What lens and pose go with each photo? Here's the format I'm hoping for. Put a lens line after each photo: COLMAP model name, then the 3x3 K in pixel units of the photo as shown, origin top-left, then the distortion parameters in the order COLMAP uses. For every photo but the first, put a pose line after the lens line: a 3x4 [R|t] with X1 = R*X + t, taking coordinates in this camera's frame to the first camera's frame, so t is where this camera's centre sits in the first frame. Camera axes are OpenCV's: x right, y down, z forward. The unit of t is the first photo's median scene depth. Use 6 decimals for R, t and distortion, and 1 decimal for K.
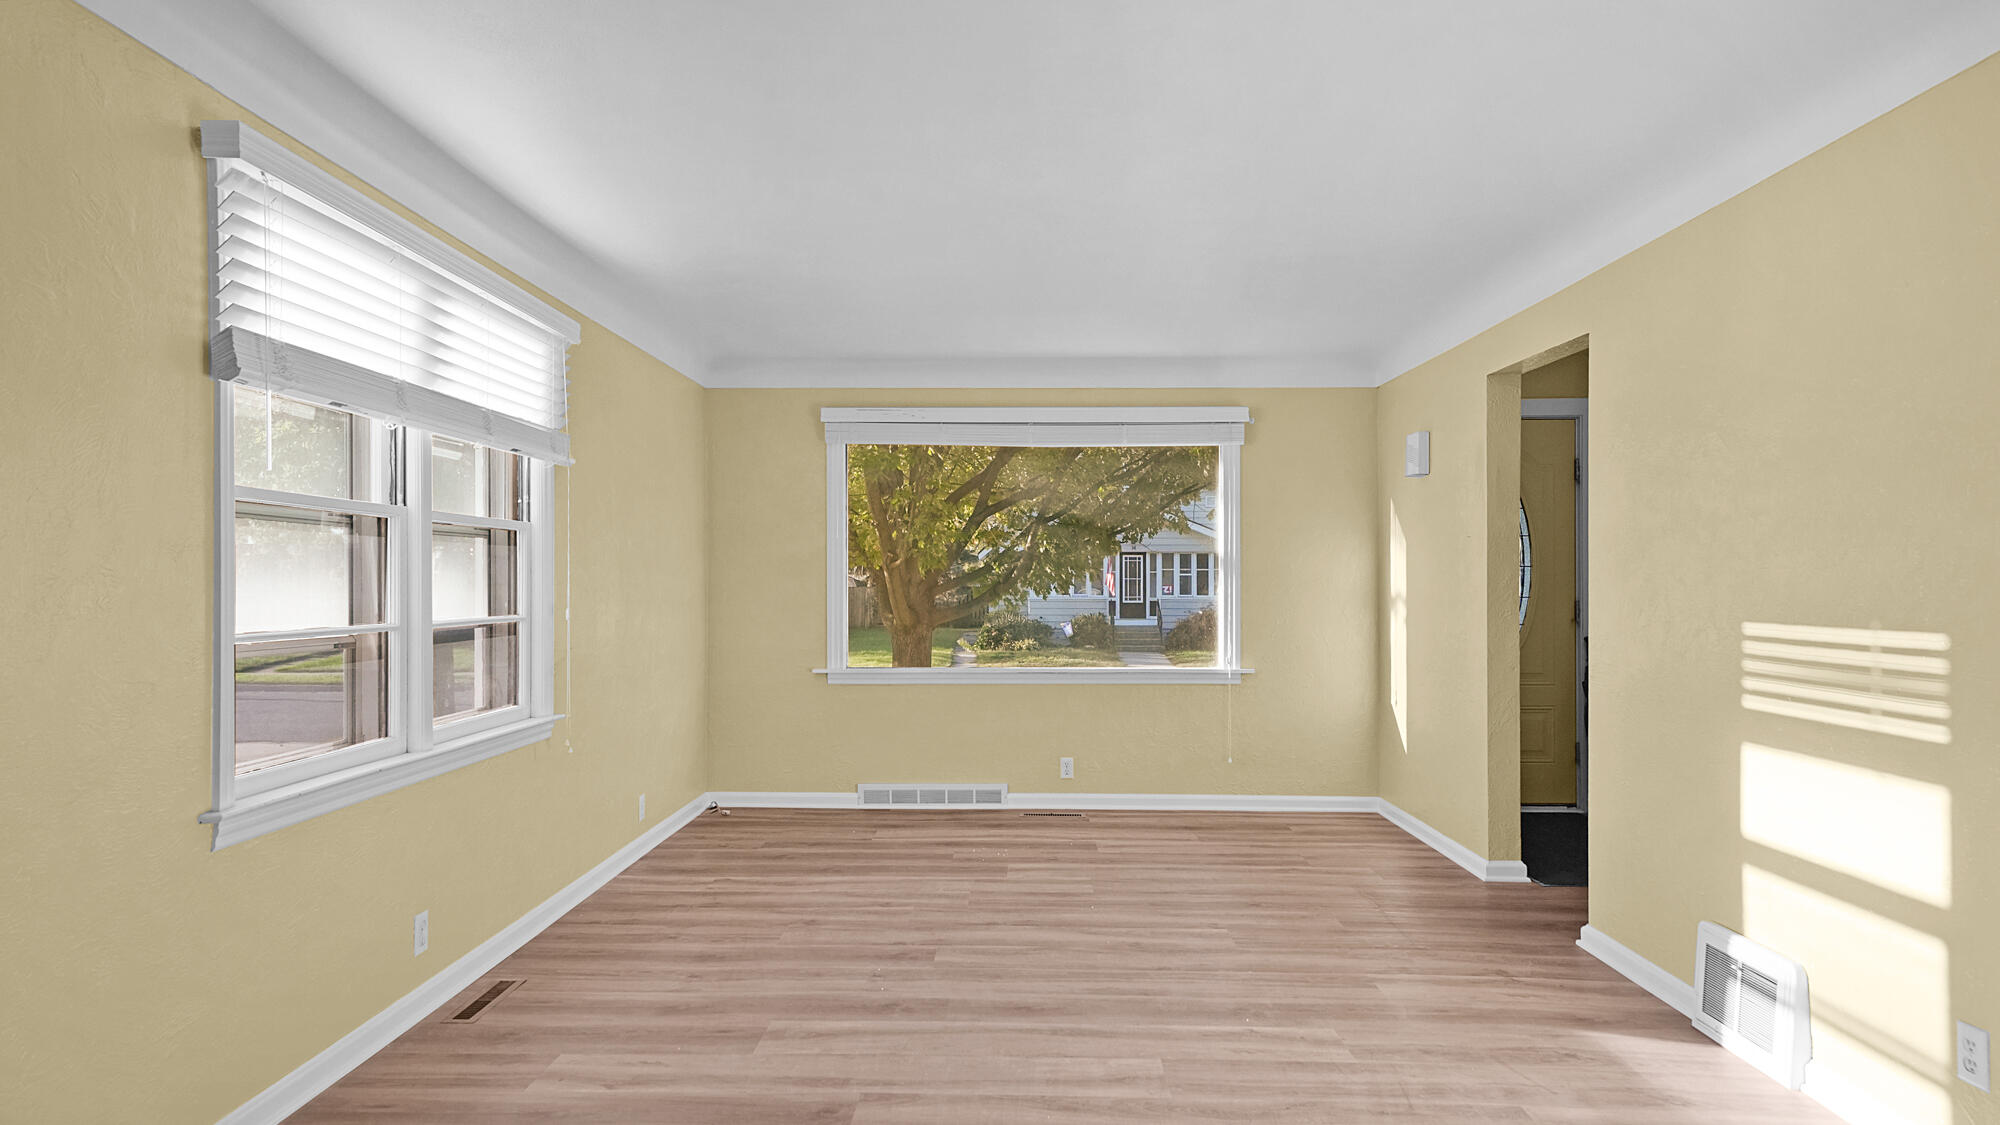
lens RADIAL K [[1146.9, 0, 1004.3], [0, 1146.9, 556.2], [0, 0, 1]] dist [0.036463, -0.001170]
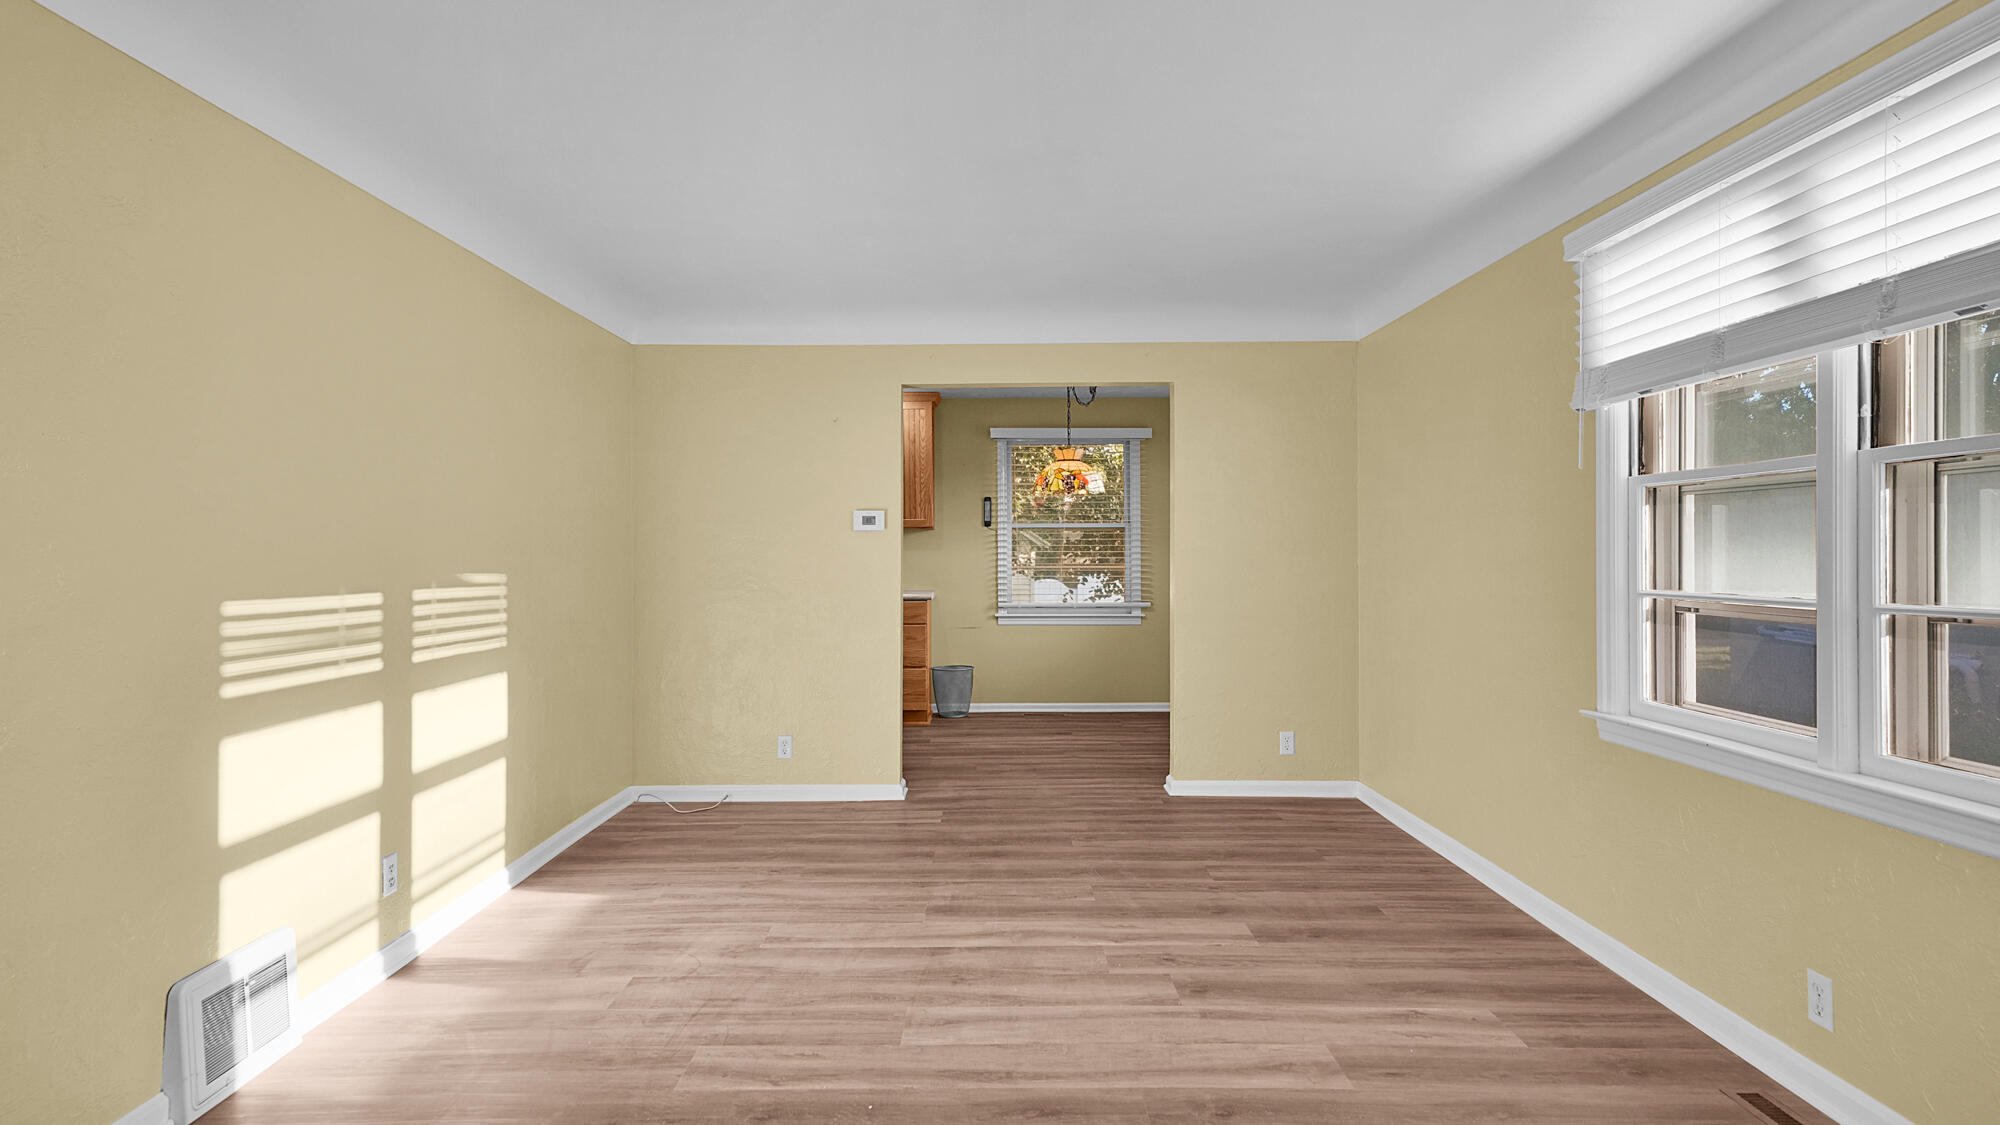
lens RADIAL K [[1146.0, 0, 993.6], [0, 1146.0, 558.0], [0, 0, 1]] dist [0.002519, 0.000108]
pose [[-0.999853, 0.004798, -0.016489, 0.071648], [0.005133, 0.999779, -0.020364, 0.047269], [0.016388, -0.020446, -0.999657, 1.998533]]
